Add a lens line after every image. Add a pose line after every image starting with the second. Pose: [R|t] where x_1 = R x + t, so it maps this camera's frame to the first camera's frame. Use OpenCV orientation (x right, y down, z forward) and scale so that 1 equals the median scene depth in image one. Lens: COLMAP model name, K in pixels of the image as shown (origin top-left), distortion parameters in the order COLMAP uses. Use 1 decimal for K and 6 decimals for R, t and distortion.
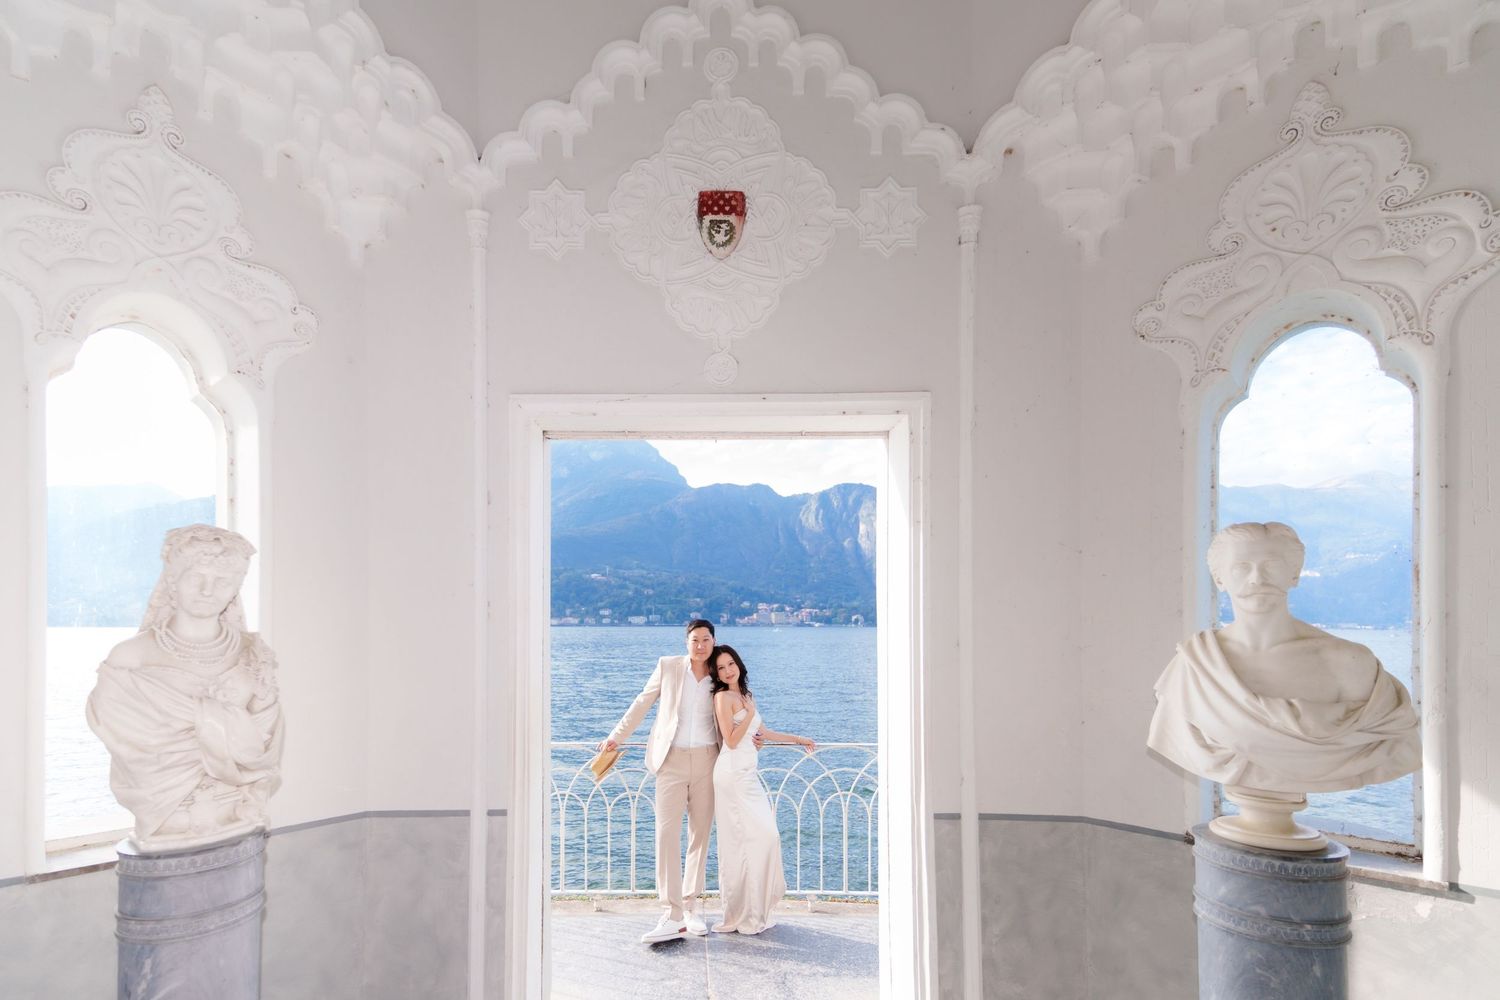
lens RADIAL K [[809.9, 0, 697.8], [0, 809.9, 635.6], [0, 0, 1]] dist [0.049896, -0.020151]
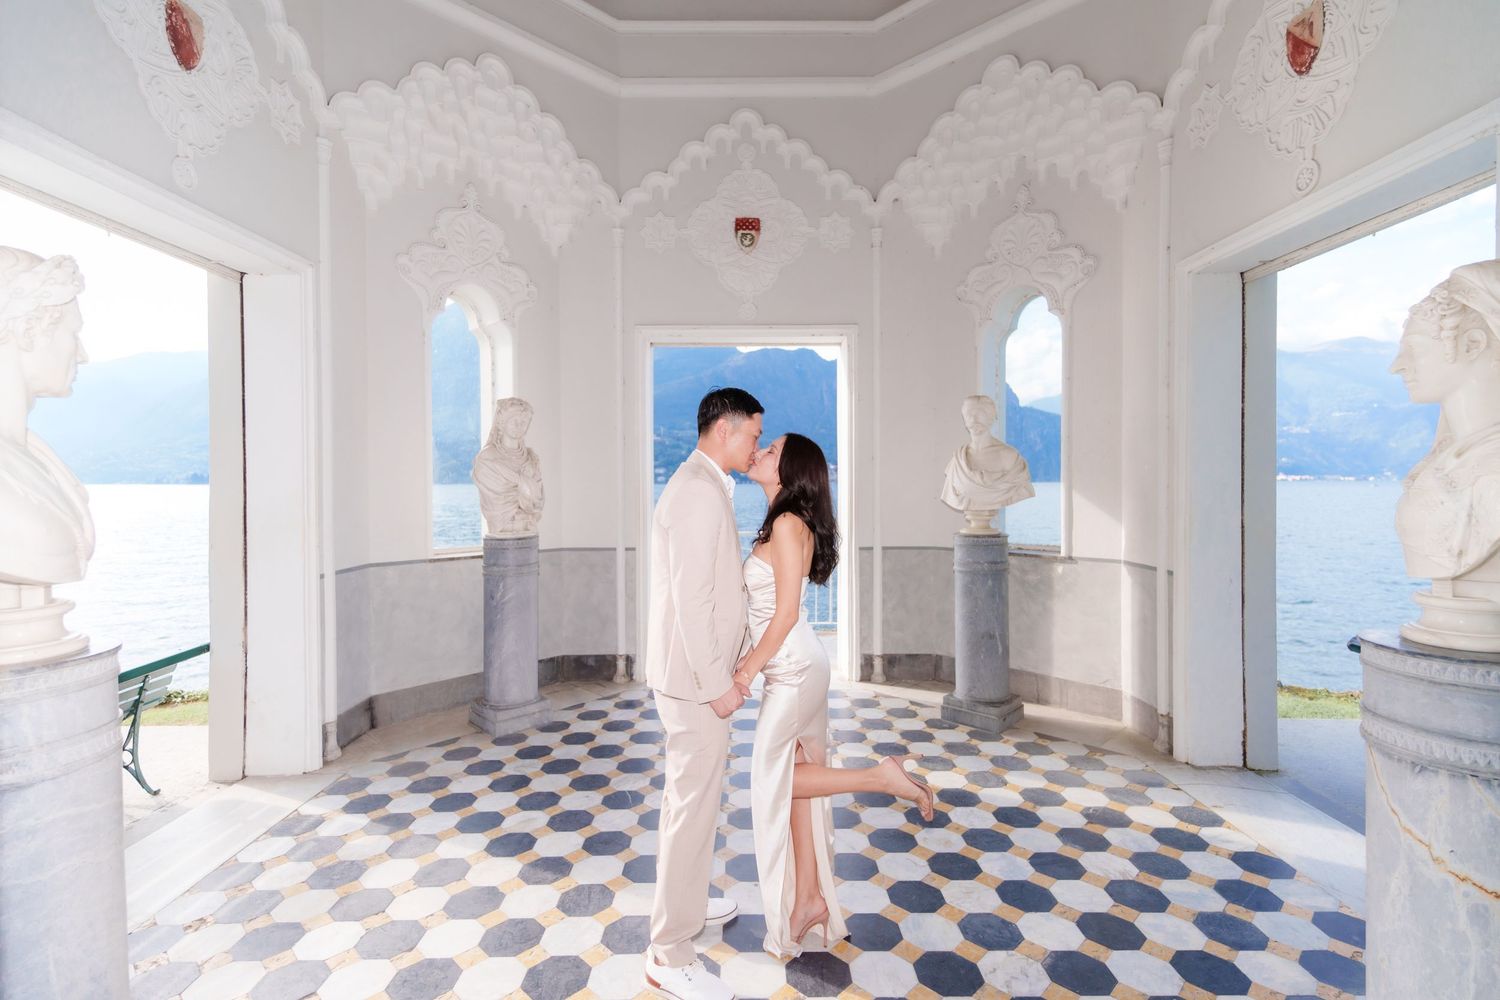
lens RADIAL K [[809.9, 0, 758.0], [0, 809.9, 518.8], [0, 0, 1]] dist [0.049896, -0.020151]
pose [[0.999933, -0.004596, 0.010611, 0.031171], [0.004300, 0.999607, 0.027692, 0.103071], [-0.010734, -0.027644, 0.999560, -0.928455]]
